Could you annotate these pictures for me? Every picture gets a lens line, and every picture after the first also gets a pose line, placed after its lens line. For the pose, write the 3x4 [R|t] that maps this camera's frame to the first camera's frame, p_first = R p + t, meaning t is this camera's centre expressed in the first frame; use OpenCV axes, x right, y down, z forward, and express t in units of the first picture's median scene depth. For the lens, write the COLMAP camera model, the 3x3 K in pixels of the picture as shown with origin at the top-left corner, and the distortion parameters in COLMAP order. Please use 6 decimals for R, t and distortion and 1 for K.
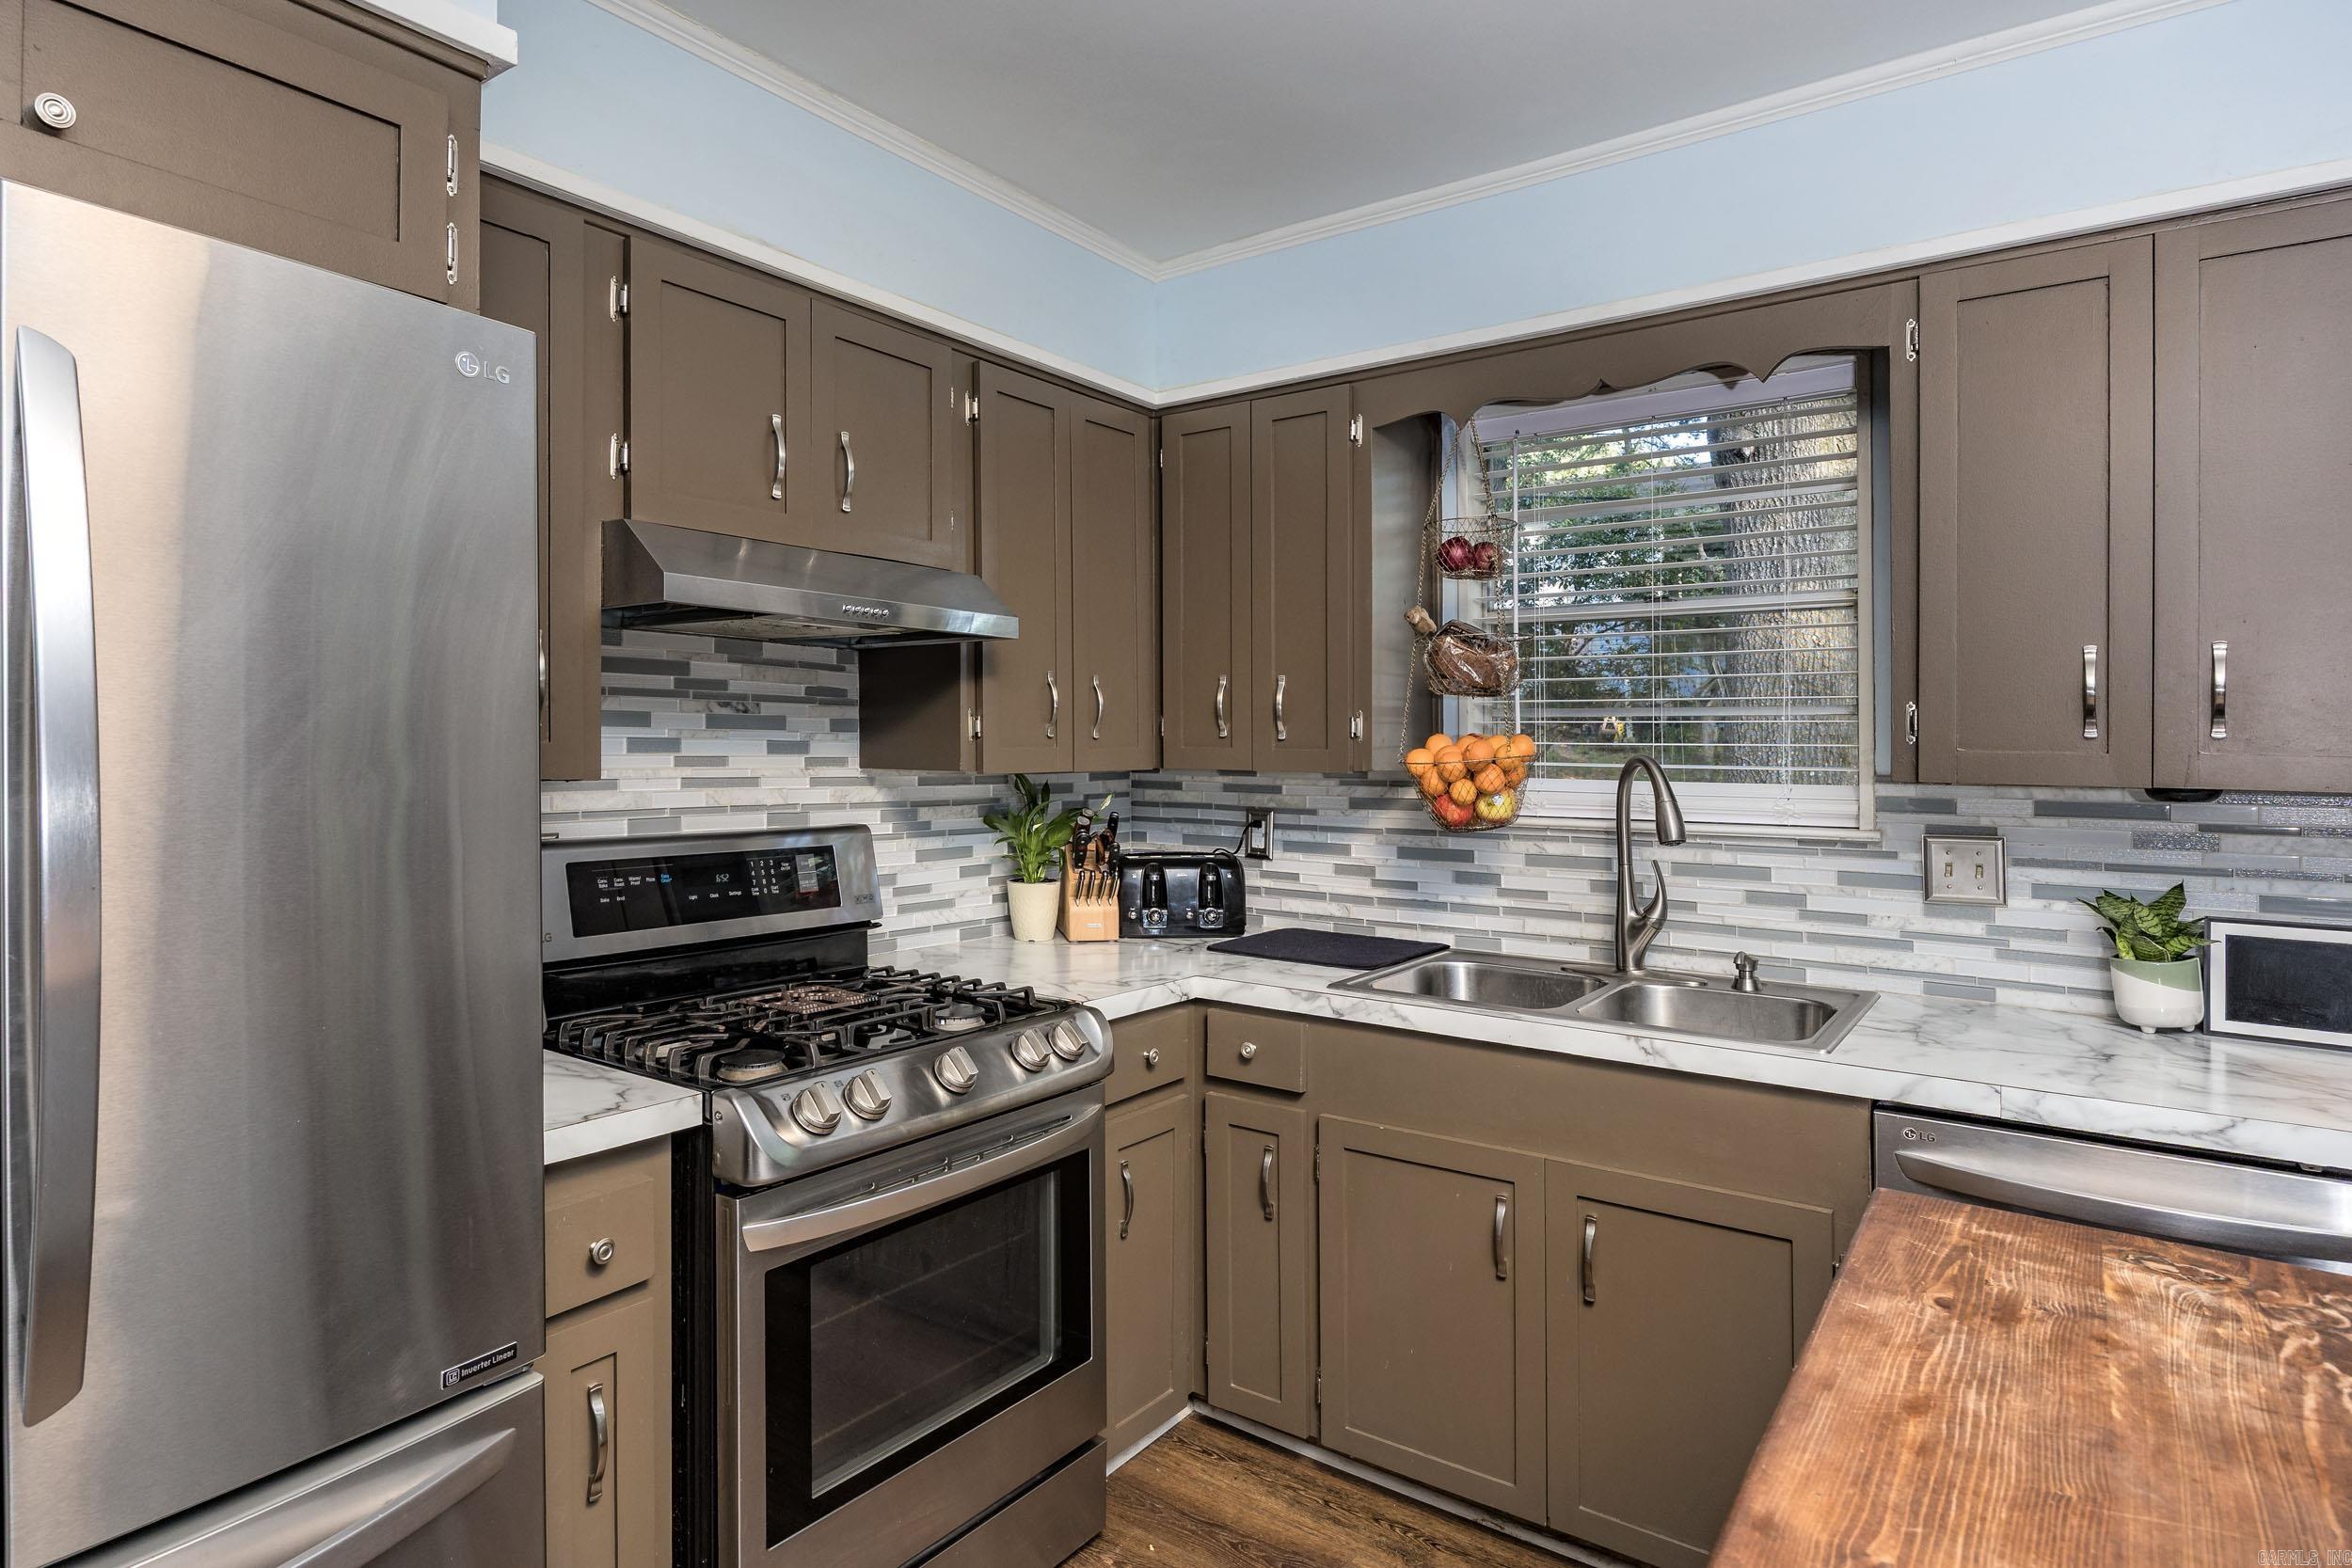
lens RADIAL K [[1280.8, 0, 1146.3], [0, 1280.8, 769.1], [0, 0, 1]] dist [-0.007073, 0.002698]
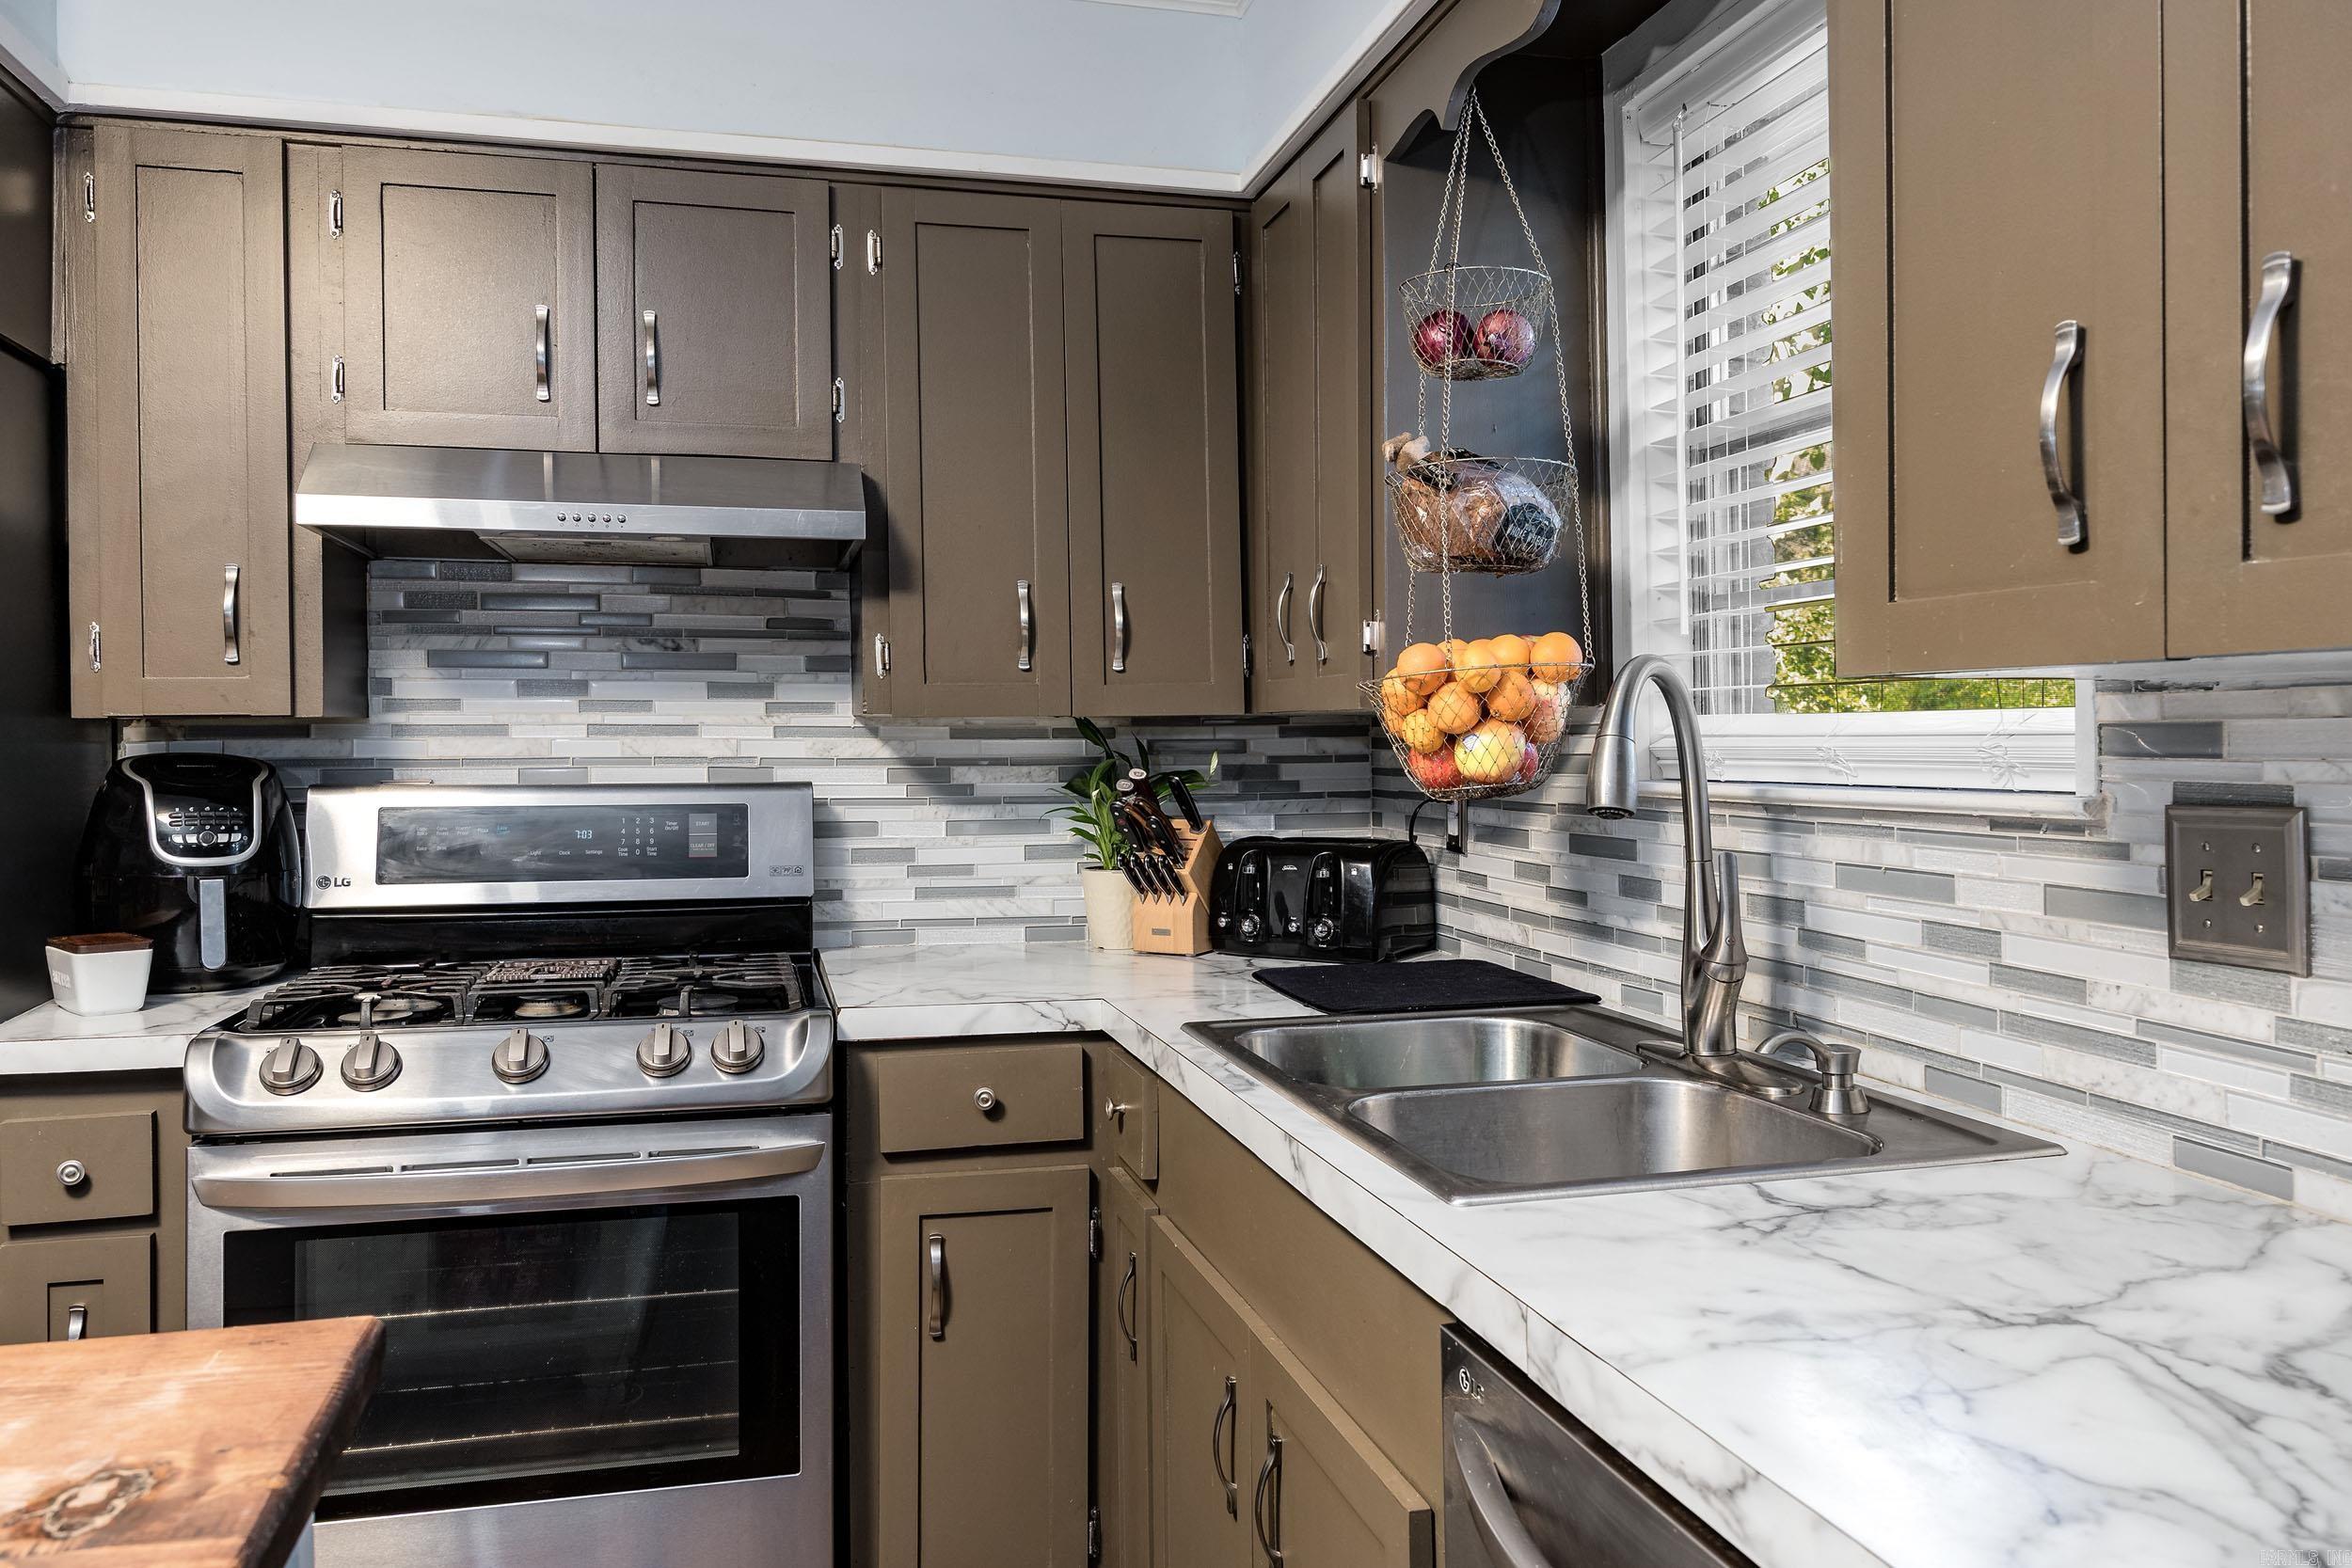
lens RADIAL K [[1690.7, 0, 1163.9], [0, 1690.7, 768.9], [0, 0, 1]] dist [-0.007724, 0.003771]
pose [[0.781237, -0.000059, -0.624234, 0.655632], [-0.000750, 0.999999, -0.001034, 0.037094], [0.624234, 0.001276, 0.781236, 0.303402]]
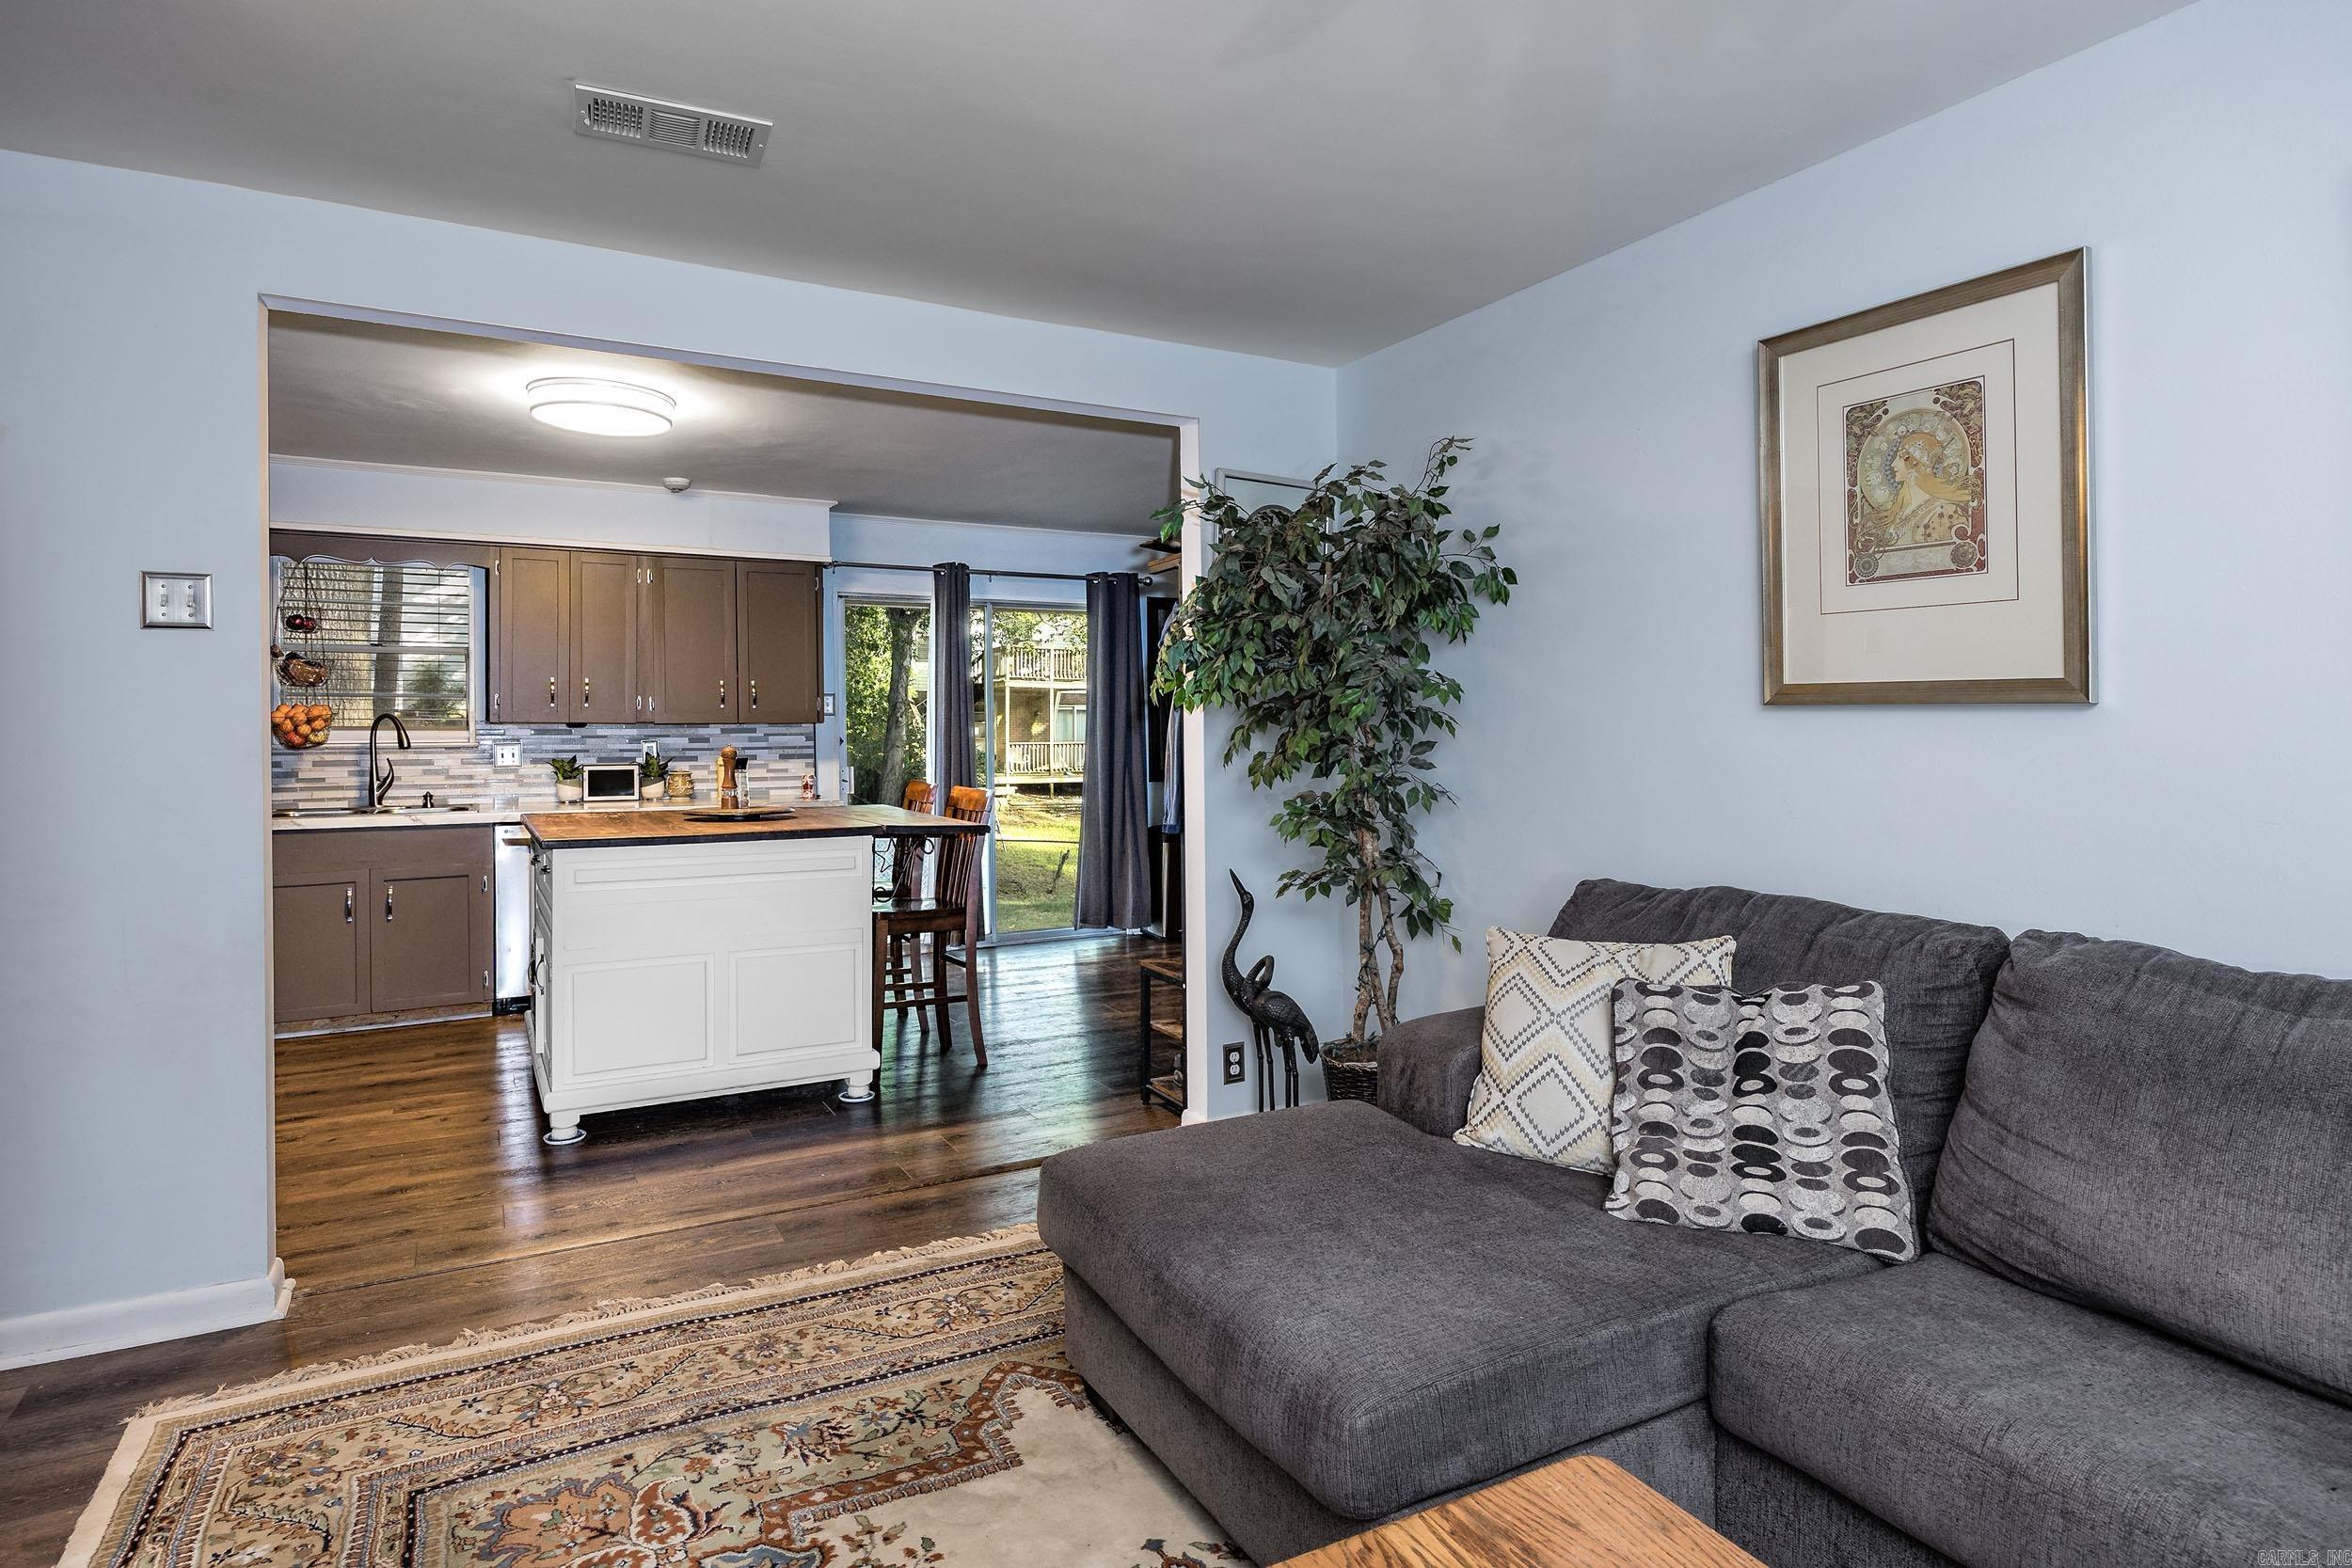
lens RADIAL K [[1280.8, 0, 1099.7], [0, 1280.8, 673.7], [0, 0, 1]] dist [-0.007073, 0.002698]
pose [[0.440776, 0.029522, 0.897131, -1.144029], [0.023327, 0.998745, -0.044327, 0.051403], [-0.897314, 0.040465, 0.439534, -1.217341]]
